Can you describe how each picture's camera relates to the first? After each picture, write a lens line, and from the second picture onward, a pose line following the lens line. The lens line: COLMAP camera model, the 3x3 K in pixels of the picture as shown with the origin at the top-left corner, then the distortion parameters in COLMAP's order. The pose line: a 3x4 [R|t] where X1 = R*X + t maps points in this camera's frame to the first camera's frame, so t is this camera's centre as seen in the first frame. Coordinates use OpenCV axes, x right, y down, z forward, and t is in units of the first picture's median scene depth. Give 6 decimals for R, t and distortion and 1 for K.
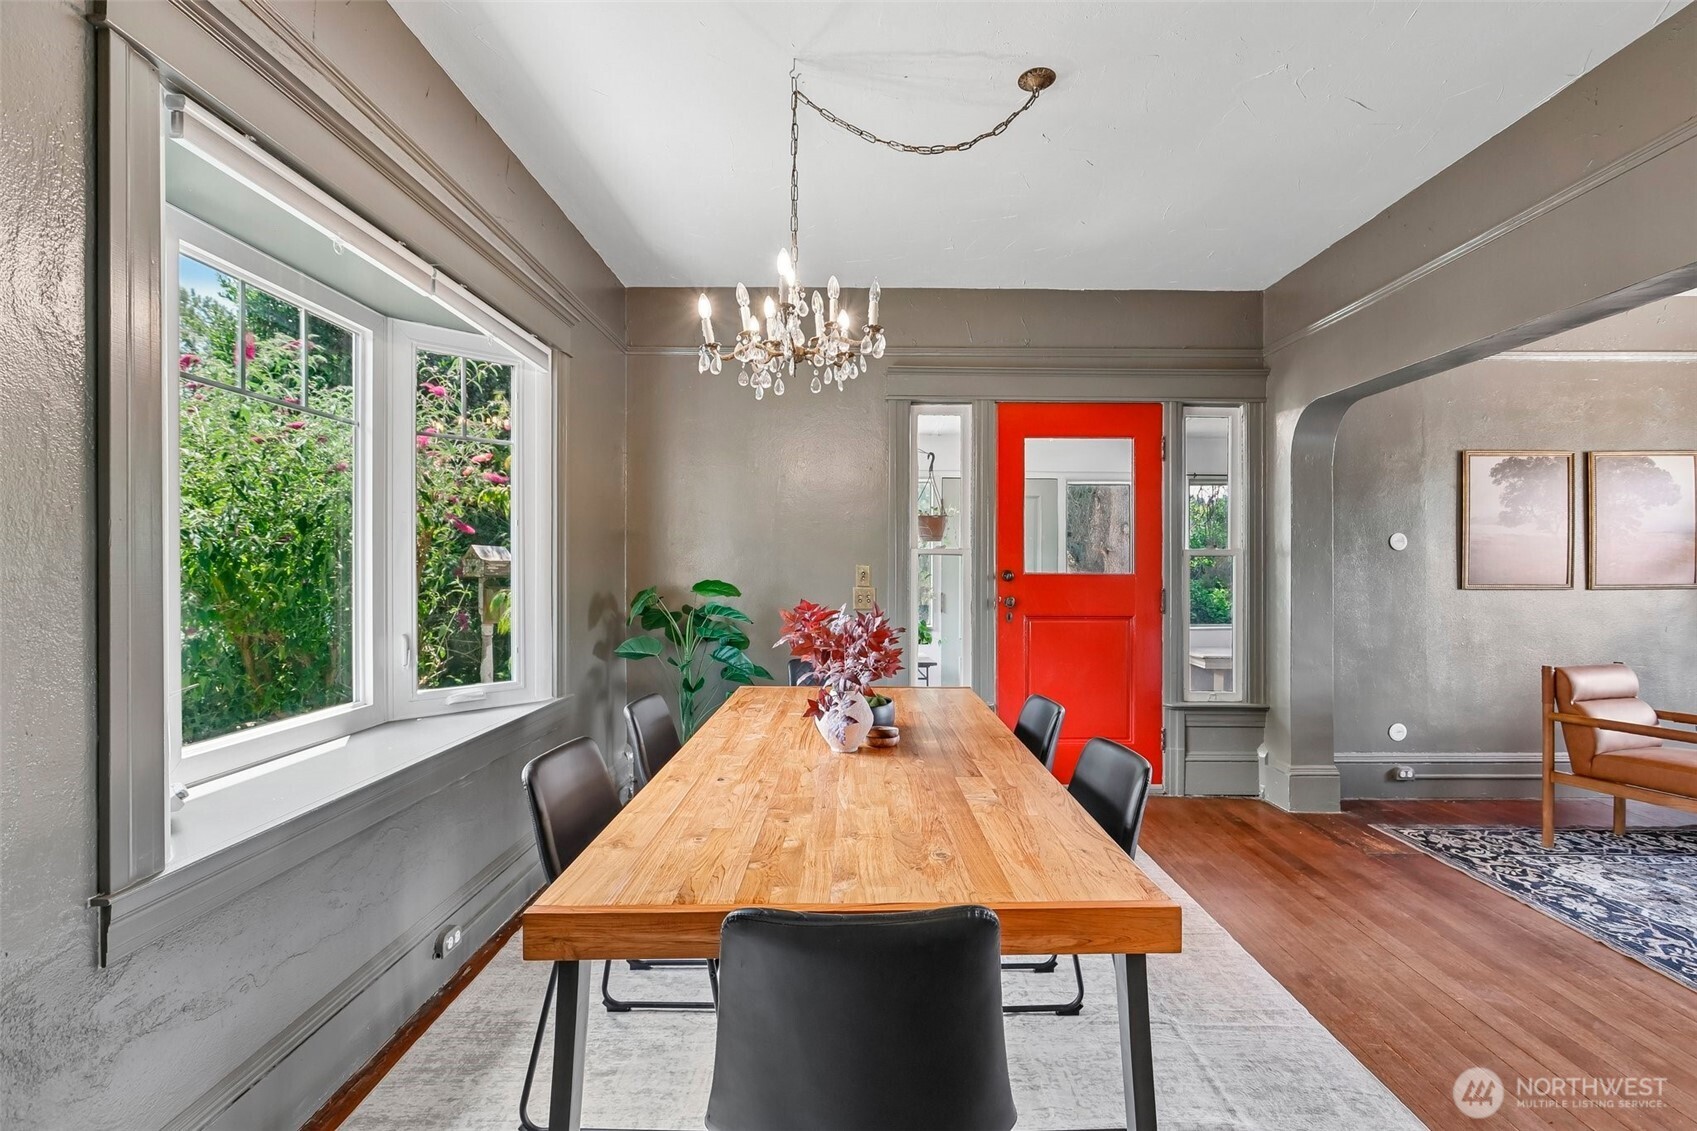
lens RADIAL K [[760.6, 0, 848.5], [0, 760.6, 565.5], [0, 0, 1]] dist [-0.001150, -0.000073]
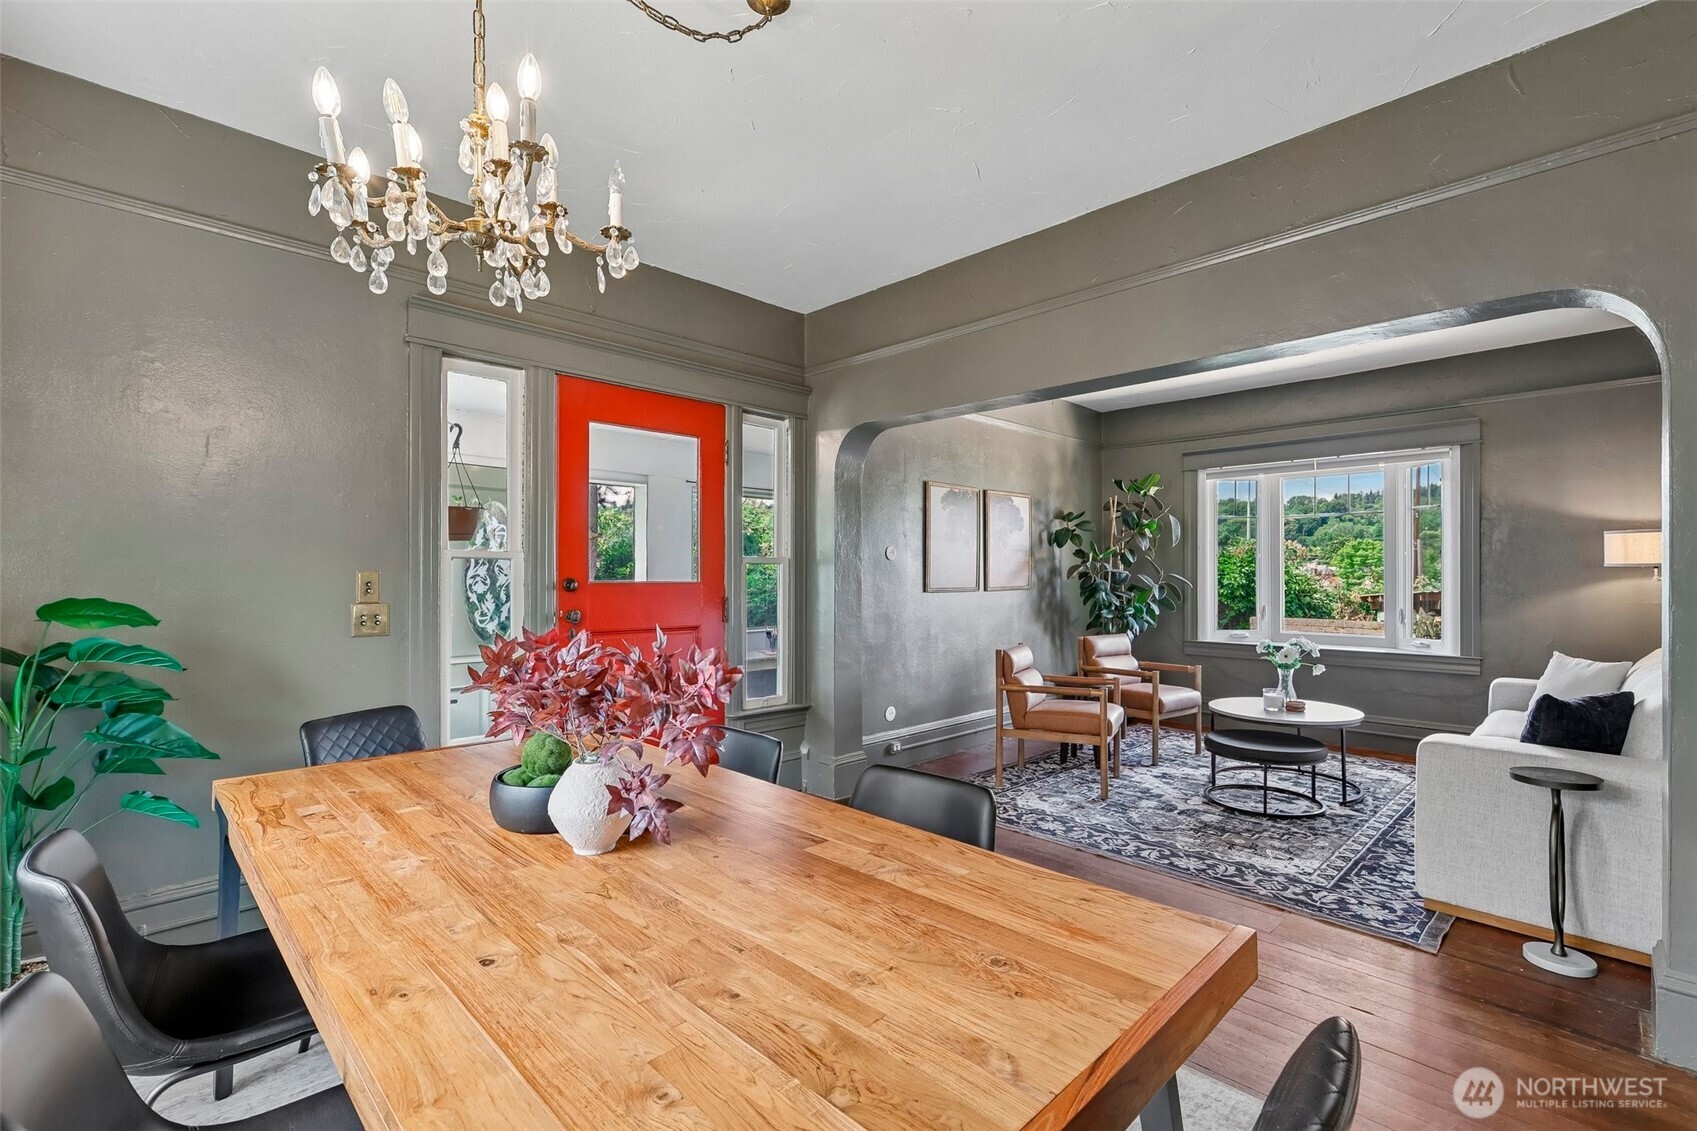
lens RADIAL K [[772.3, 0, 857.0], [0, 772.3, 574.0], [0, 0, 1]] dist [-0.005488, 0.000066]
pose [[0.702651, -0.000306, 0.711535, -0.181506], [-0.001213, 0.999998, 0.001628, -0.000548], [-0.711534, -0.002007, 0.702649, 0.200925]]
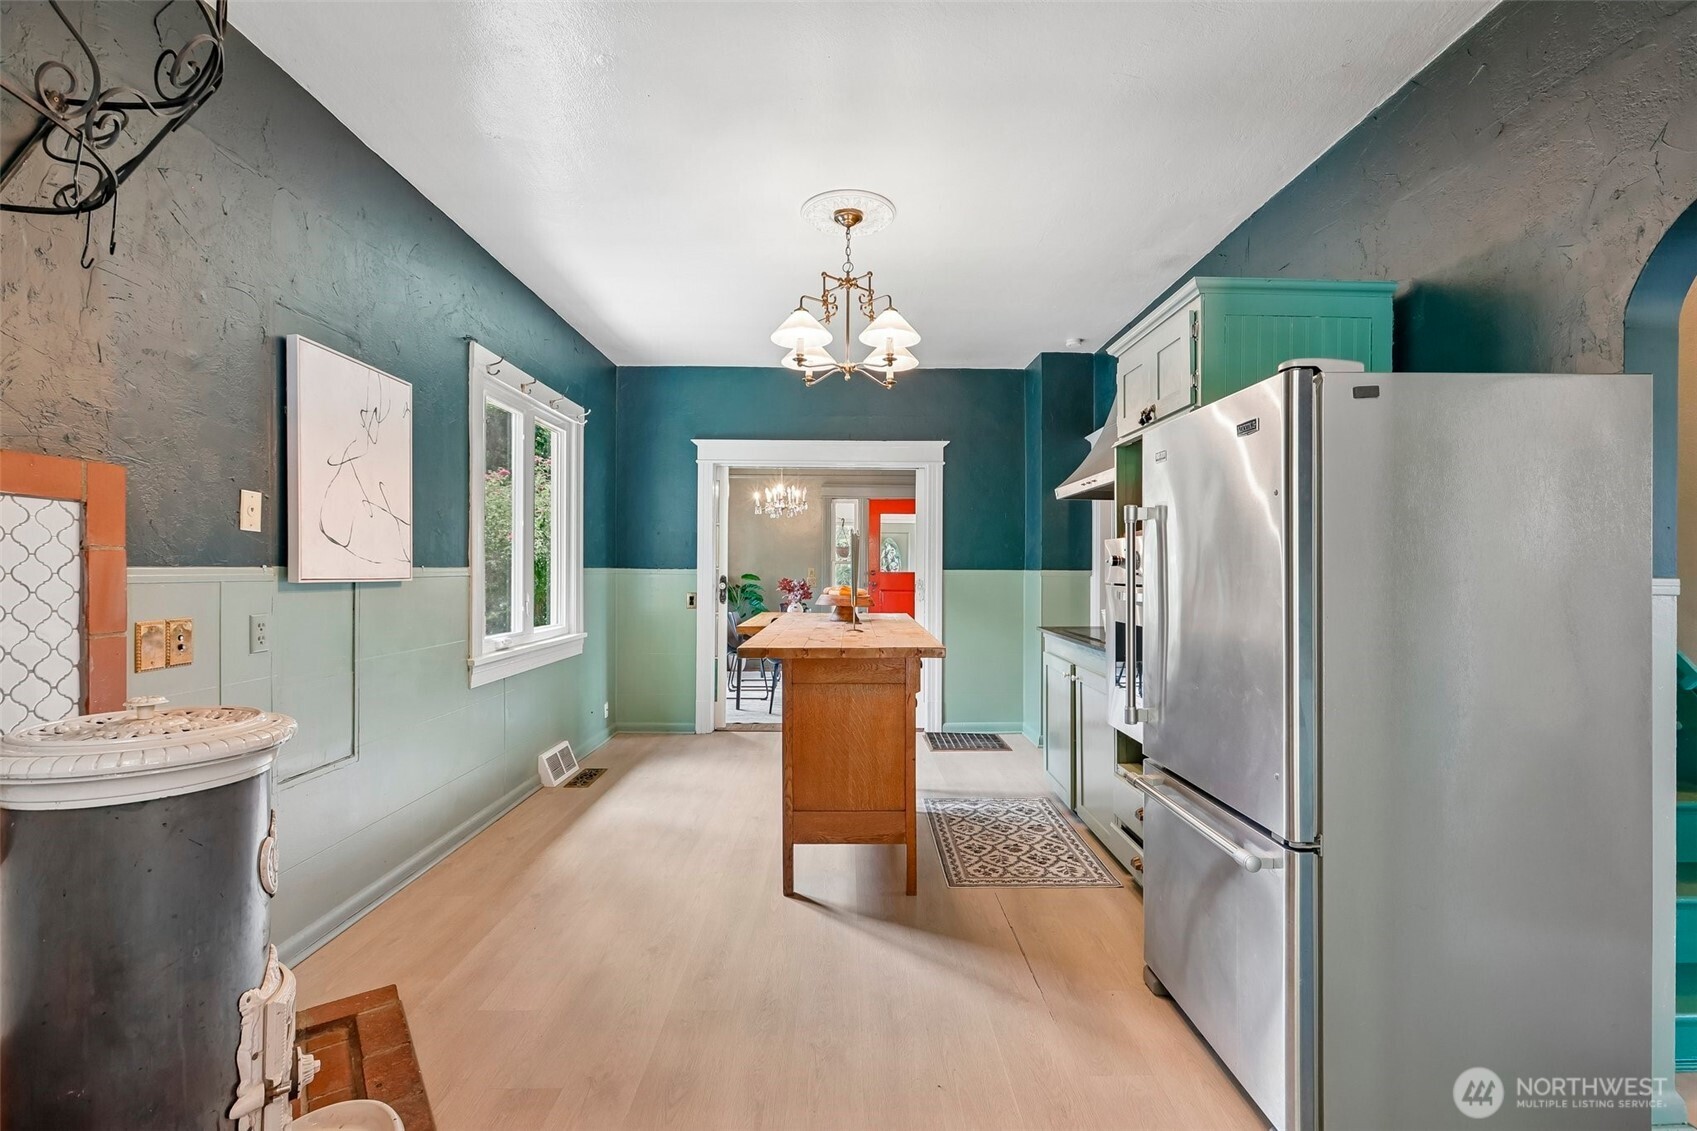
lens RADIAL K [[760.6, 0, 848.5], [0, 760.6, 565.5], [0, 0, 1]] dist [-0.001150, -0.000073]
pose [[0.999917, 0.003027, 0.012535, 0.115021], [-0.002958, 0.999980, -0.005518, 0.004251], [-0.012552, 0.005480, 0.999906, -1.495594]]
